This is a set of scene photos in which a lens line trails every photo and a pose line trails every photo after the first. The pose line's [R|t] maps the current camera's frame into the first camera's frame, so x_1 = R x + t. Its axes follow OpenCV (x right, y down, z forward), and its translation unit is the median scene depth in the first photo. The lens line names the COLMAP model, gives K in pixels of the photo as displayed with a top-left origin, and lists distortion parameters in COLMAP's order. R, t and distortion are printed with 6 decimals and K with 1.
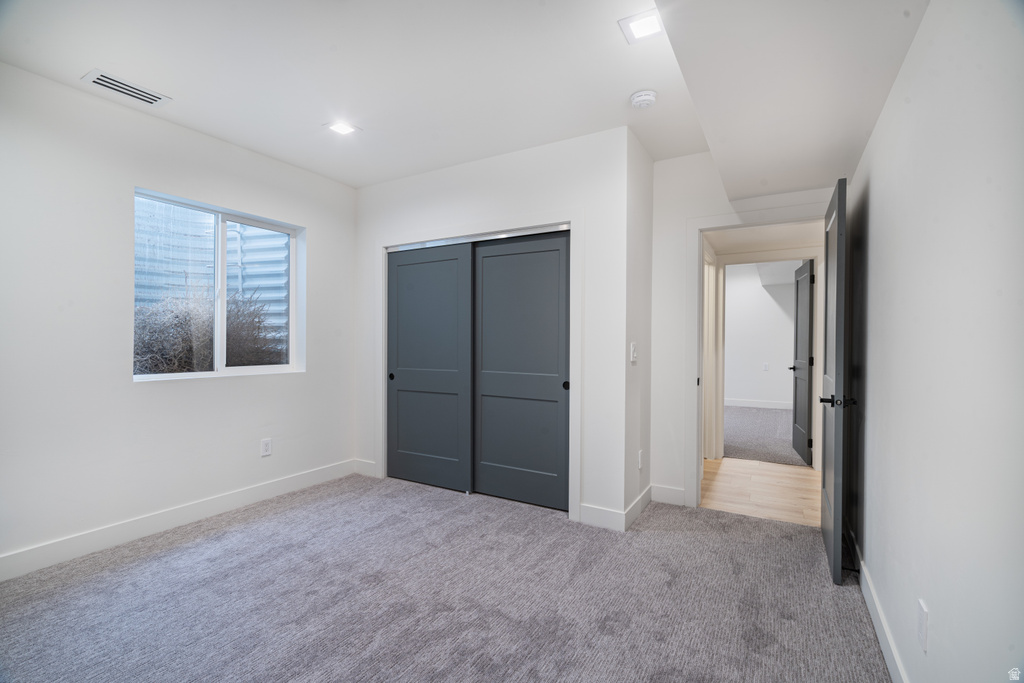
lens RADIAL K [[465.2, 0, 512.0], [0, 465.2, 341.5], [0, 0, 1]] dist [-0.000890, 0.000697]
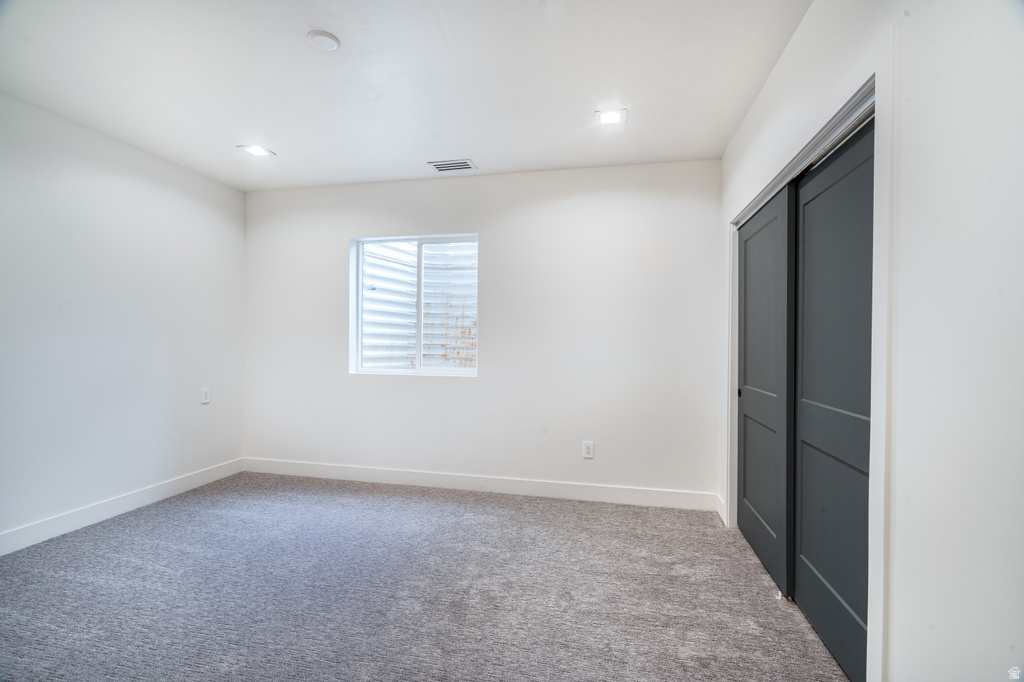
lens RADIAL K [[465.2, 0, 512.0], [0, 465.2, 341.0], [0, 0, 1]] dist [-0.000890, 0.000697]
pose [[0.330558, -0.005609, -0.943769, 0.360246], [-0.003347, 0.999969, -0.007115, -0.004756], [0.943780, 0.005511, 0.330529, 0.467850]]
